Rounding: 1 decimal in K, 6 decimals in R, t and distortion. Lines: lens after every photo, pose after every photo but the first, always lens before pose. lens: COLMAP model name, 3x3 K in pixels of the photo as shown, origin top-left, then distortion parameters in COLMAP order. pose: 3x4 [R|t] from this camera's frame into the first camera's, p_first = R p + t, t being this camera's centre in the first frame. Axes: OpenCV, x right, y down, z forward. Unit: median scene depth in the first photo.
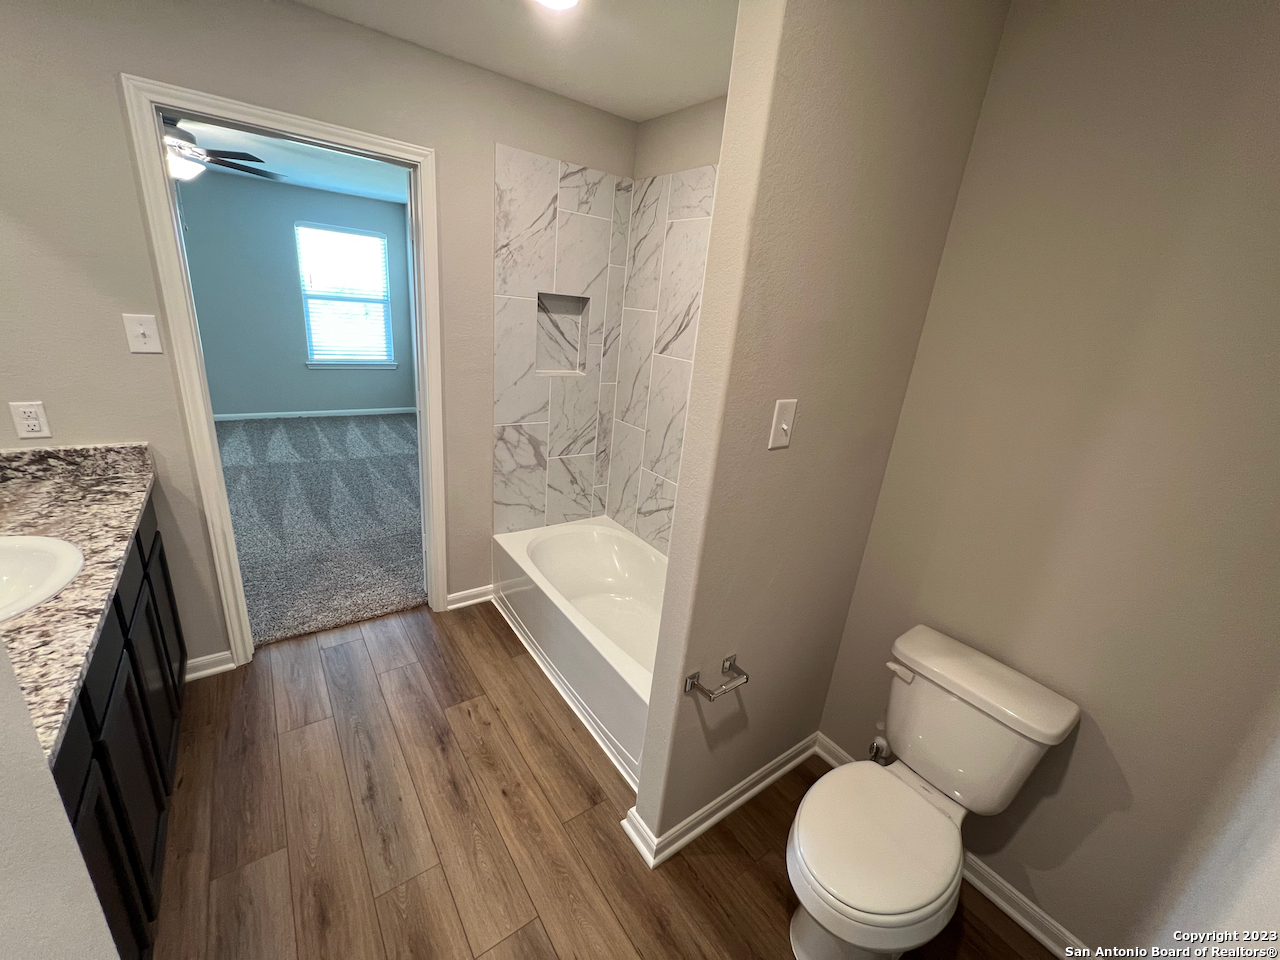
lens RADIAL K [[512.7, 0, 641.0], [0, 512.7, 478.0], [0, 0, 1]] dist [-0.003603, 0.001374]
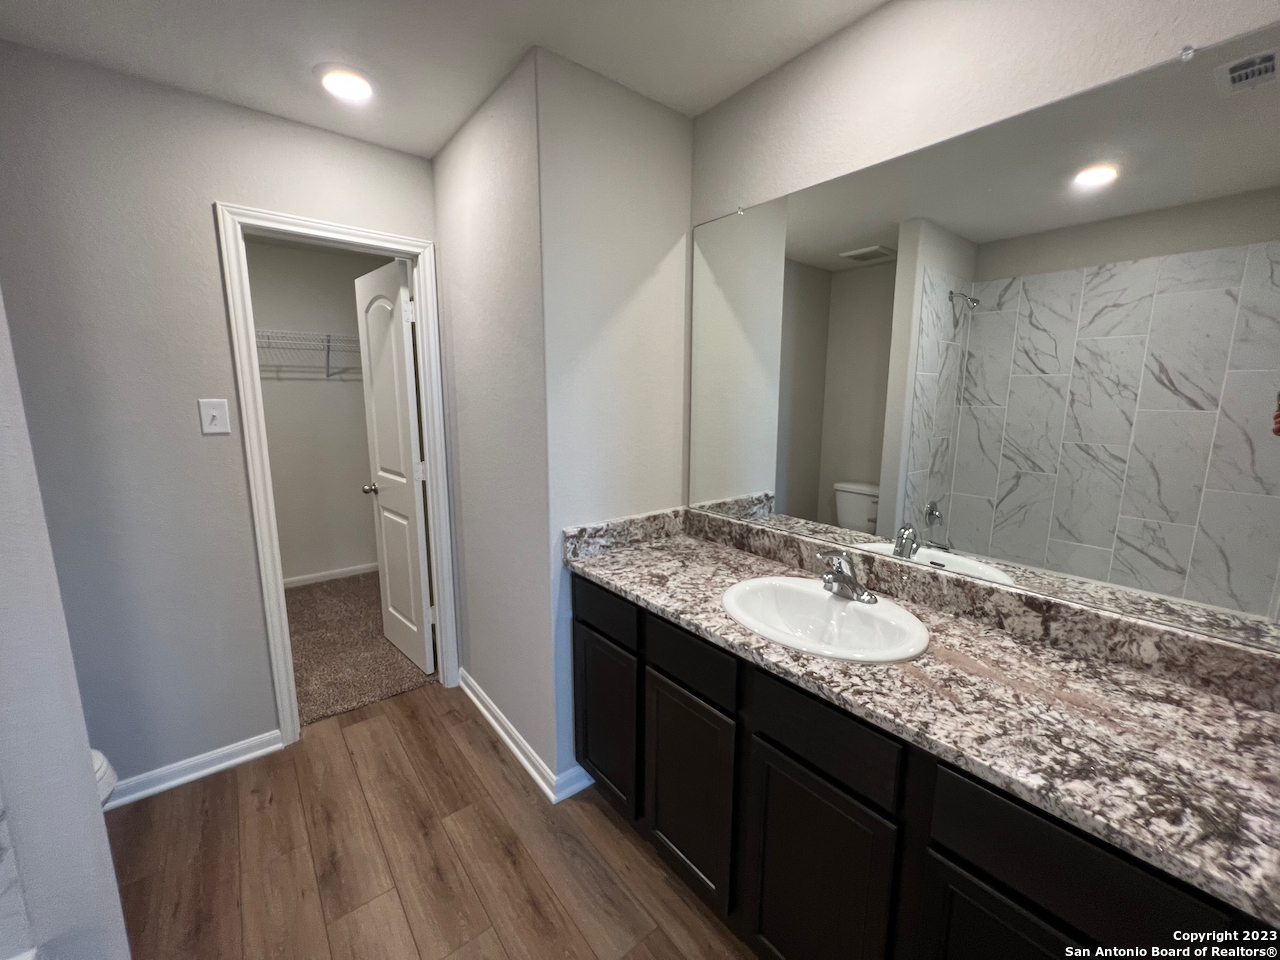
lens RADIAL K [[510.1, 0, 638.8], [0, 510.1, 478.1], [0, 0, 1]] dist [0.000396, 0.000197]
pose [[-0.994192, -0.092824, -0.054468, -0.397824], [-0.107539, 0.876930, 0.468432, -0.261889], [0.004283, 0.471569, -0.881819, 0.872046]]
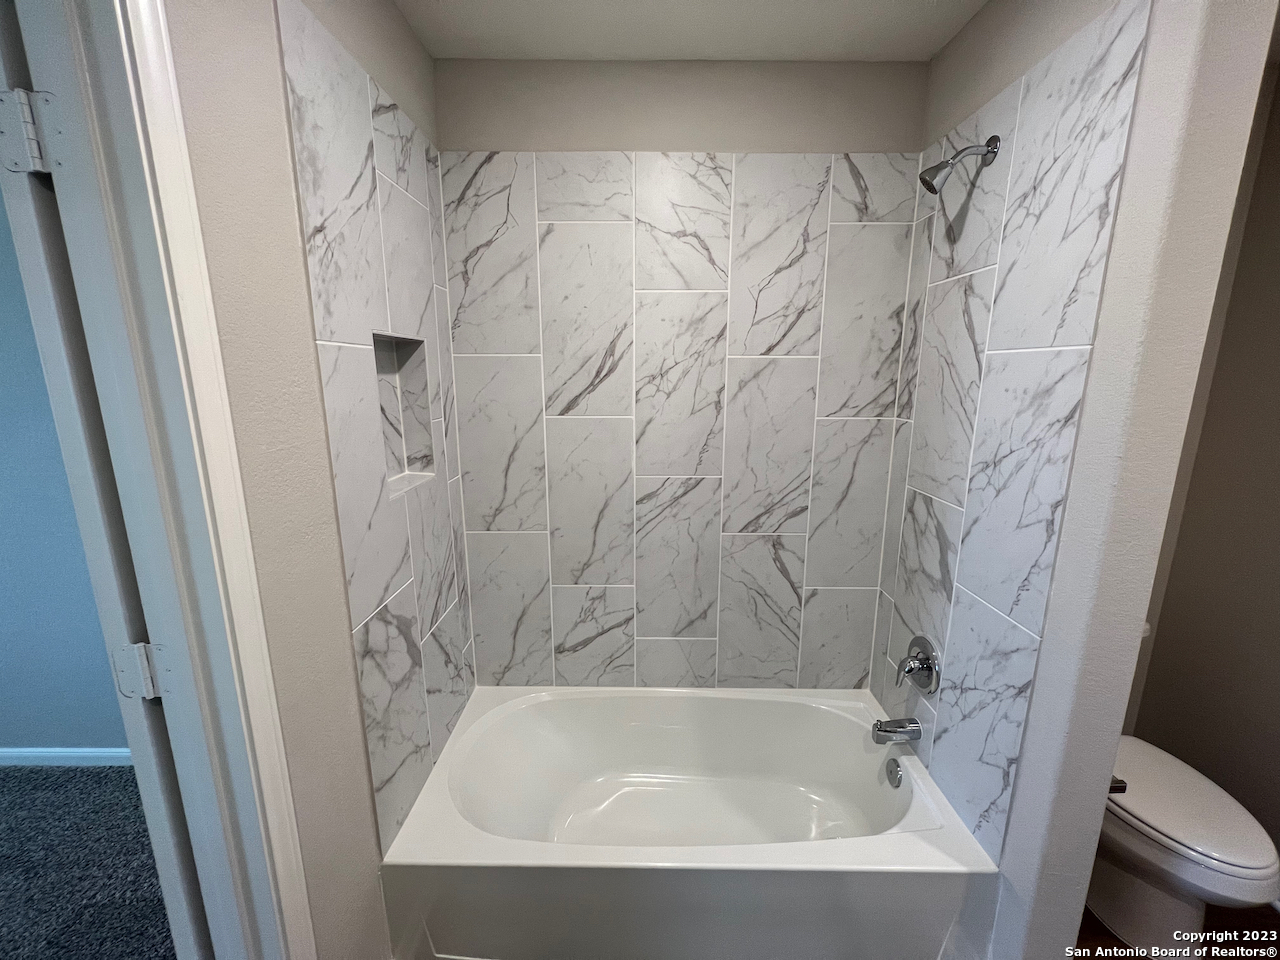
lens RADIAL K [[512.7, 0, 639.5], [0, 512.7, 478.7], [0, 0, 1]] dist [-0.003603, 0.001374]
pose [[0.594098, -0.255127, 0.762862, -0.469149], [0.310902, 0.947498, 0.074753, -0.194292], [-0.741881, 0.192765, 0.642226, 0.541306]]
